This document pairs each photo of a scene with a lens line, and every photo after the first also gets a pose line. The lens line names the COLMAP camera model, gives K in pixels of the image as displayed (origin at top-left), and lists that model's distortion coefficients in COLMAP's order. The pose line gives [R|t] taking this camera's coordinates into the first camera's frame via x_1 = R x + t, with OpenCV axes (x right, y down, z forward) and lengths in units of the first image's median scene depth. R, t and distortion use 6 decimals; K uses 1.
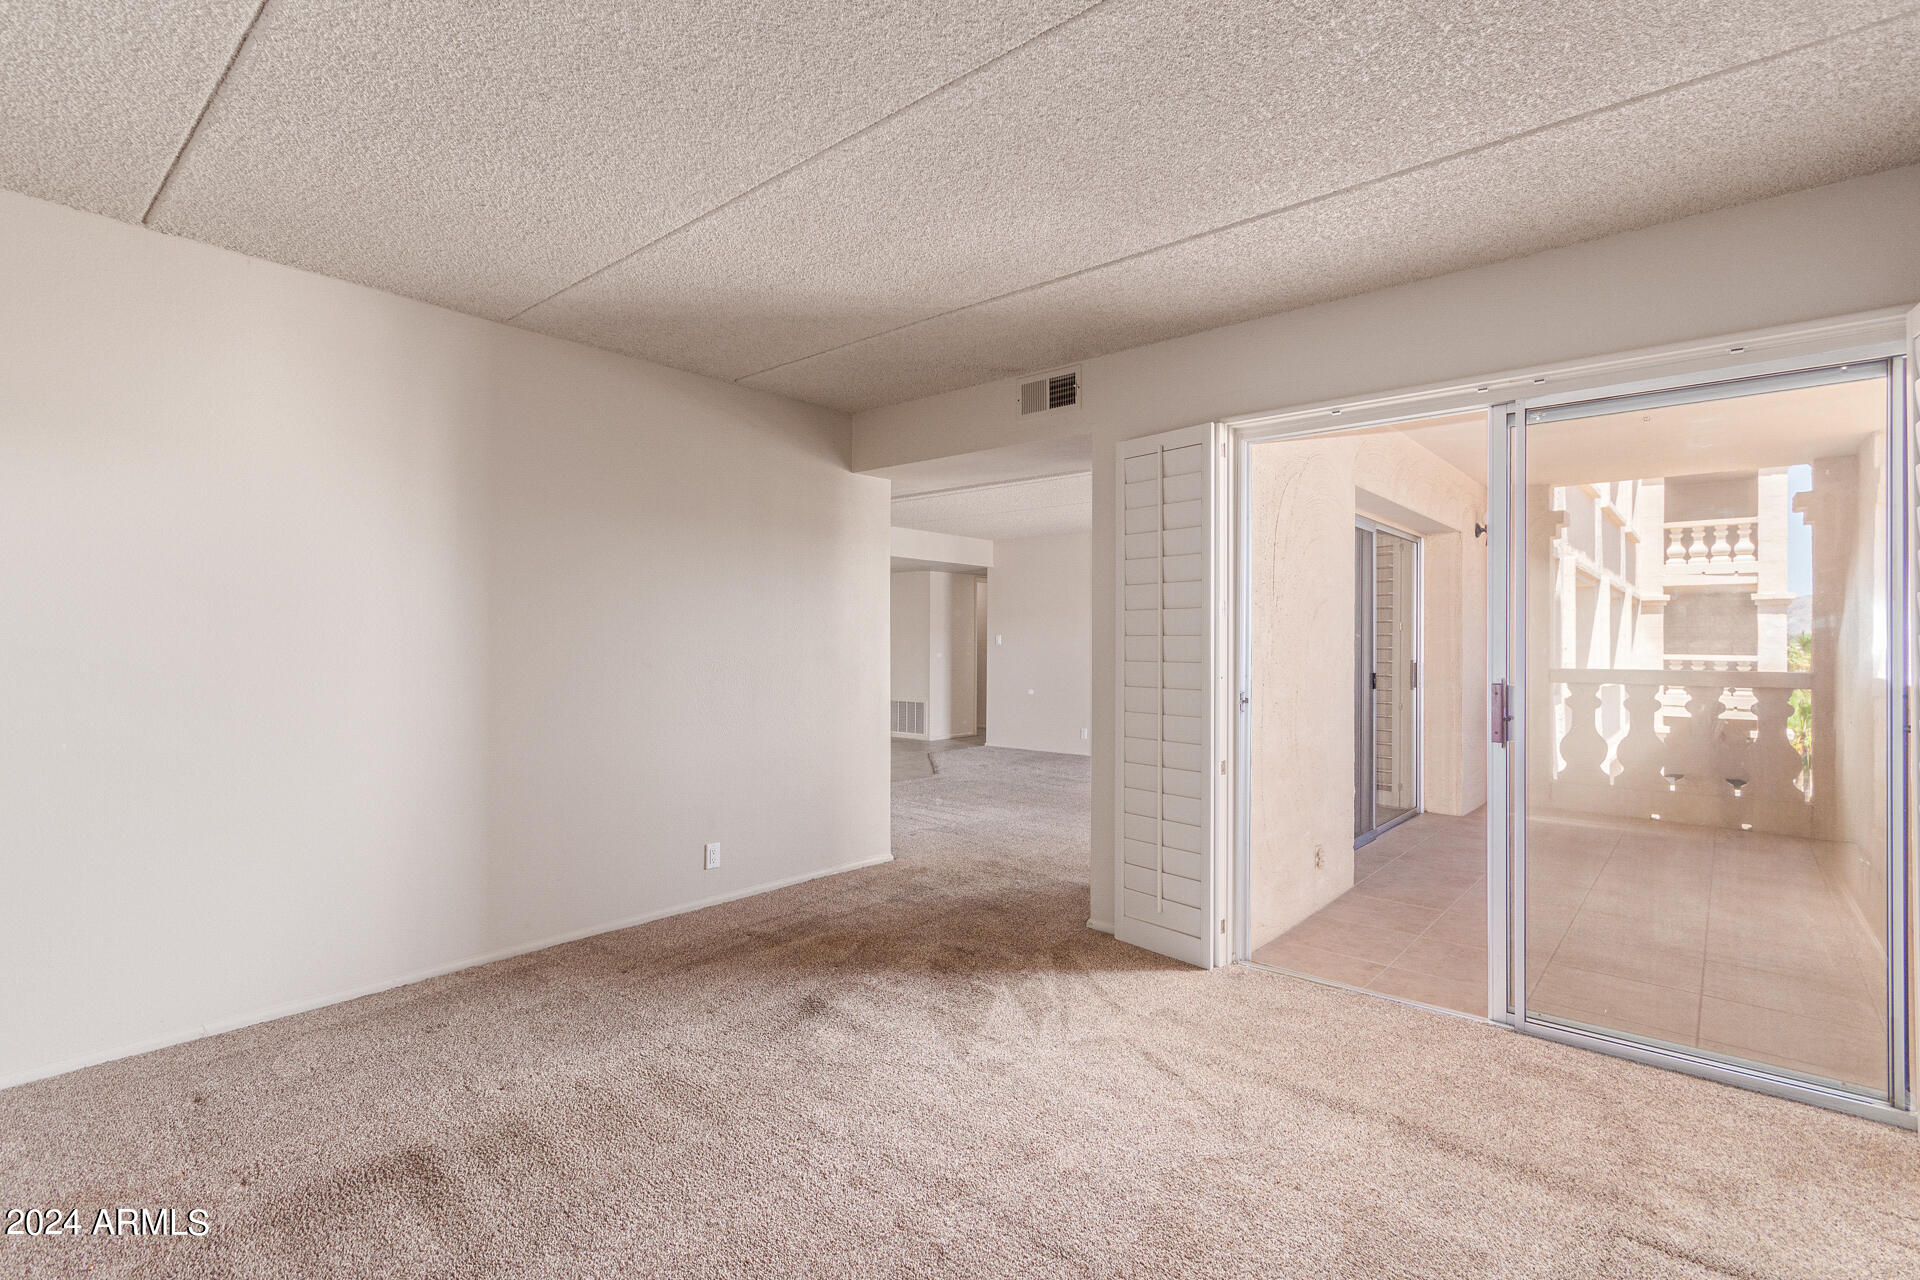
lens RADIAL K [[891.7, 0, 959.1], [0, 891.7, 639.4], [0, 0, 1]] dist [0.005034, 0.001116]
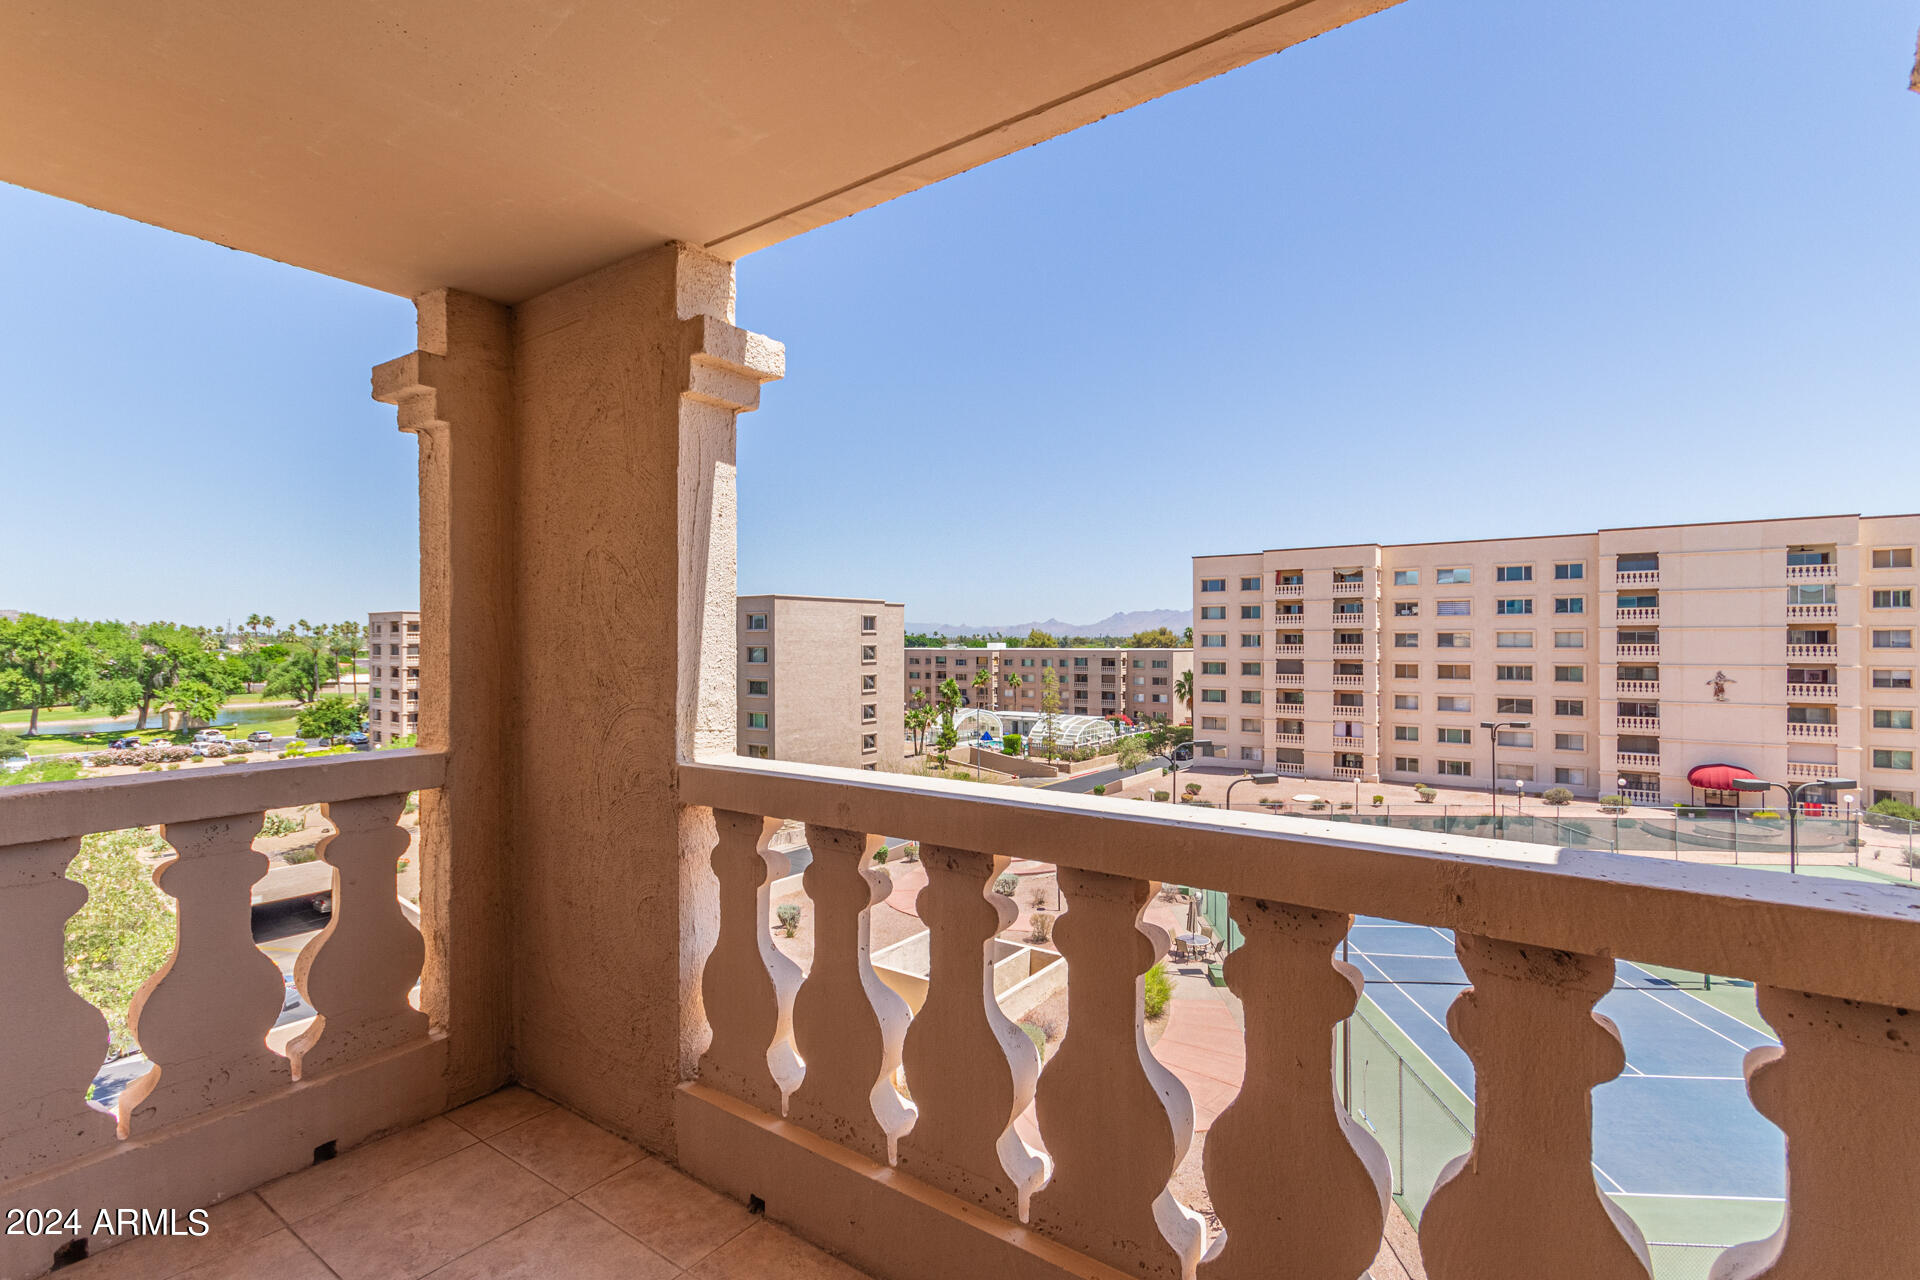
lens RADIAL K [[891.7, 0, 958.6], [0, 891.7, 640.3], [0, 0, 1]] dist [0.005034, 0.001116]
pose [[-0.089478, -0.003966, 0.995981, 0.194089], [0.001071, 0.999991, 0.004079, -0.008930], [-0.995988, 0.001432, -0.089473, 0.320922]]
